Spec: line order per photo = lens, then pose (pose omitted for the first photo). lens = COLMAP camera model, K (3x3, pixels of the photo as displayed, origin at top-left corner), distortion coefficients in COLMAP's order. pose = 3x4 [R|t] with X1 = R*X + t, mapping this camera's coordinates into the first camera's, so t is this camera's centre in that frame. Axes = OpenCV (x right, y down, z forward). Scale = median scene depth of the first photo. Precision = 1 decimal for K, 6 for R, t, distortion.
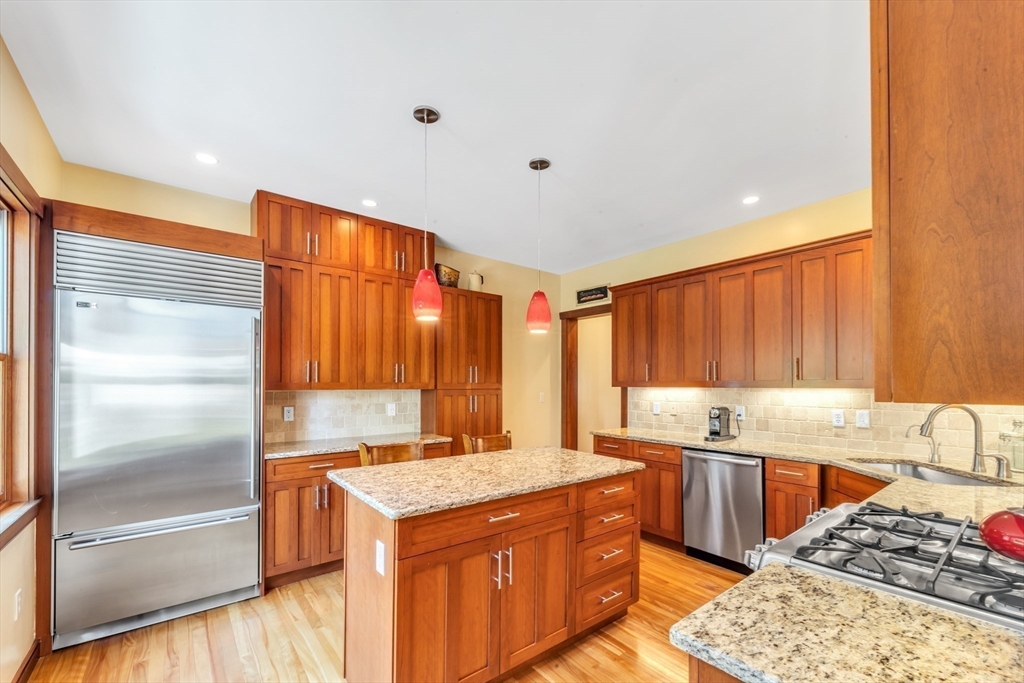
lens RADIAL K [[429.1, 0, 507.7], [0, 429.1, 379.9], [0, 0, 1]] dist [0.001575, -0.000748]
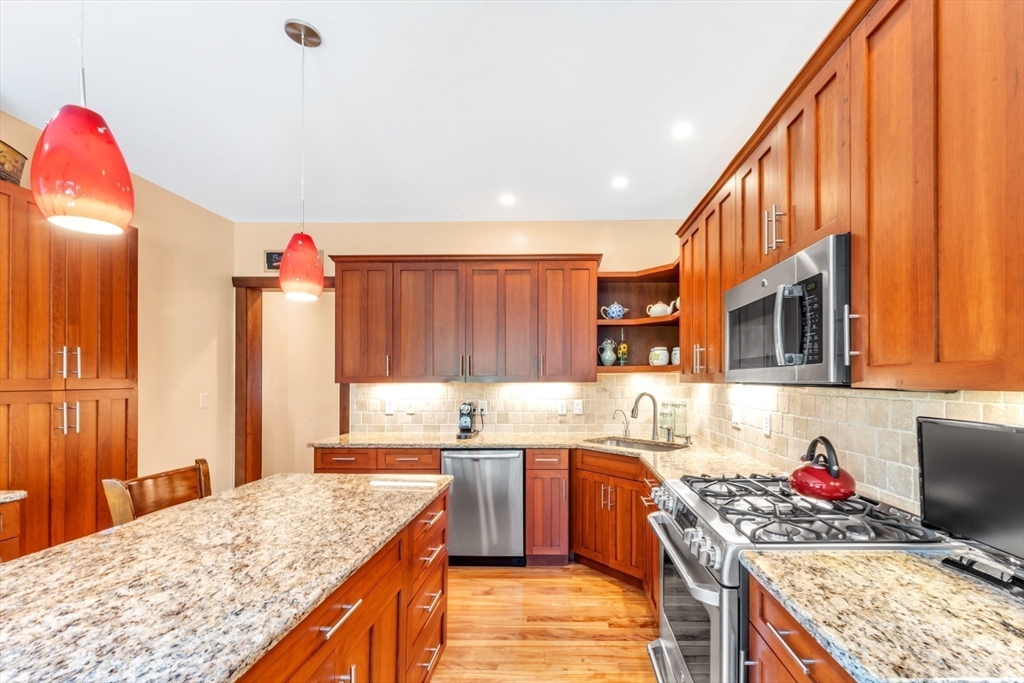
lens RADIAL K [[429.1, 0, 543.9], [0, 429.1, 377.4], [0, 0, 1]] dist [0.001575, -0.000748]
pose [[0.617596, 0.000792, 0.786495, -0.167414], [-0.004289, 0.999988, 0.002360, 0.002773], [-0.786484, -0.004831, 0.617592, 0.262317]]
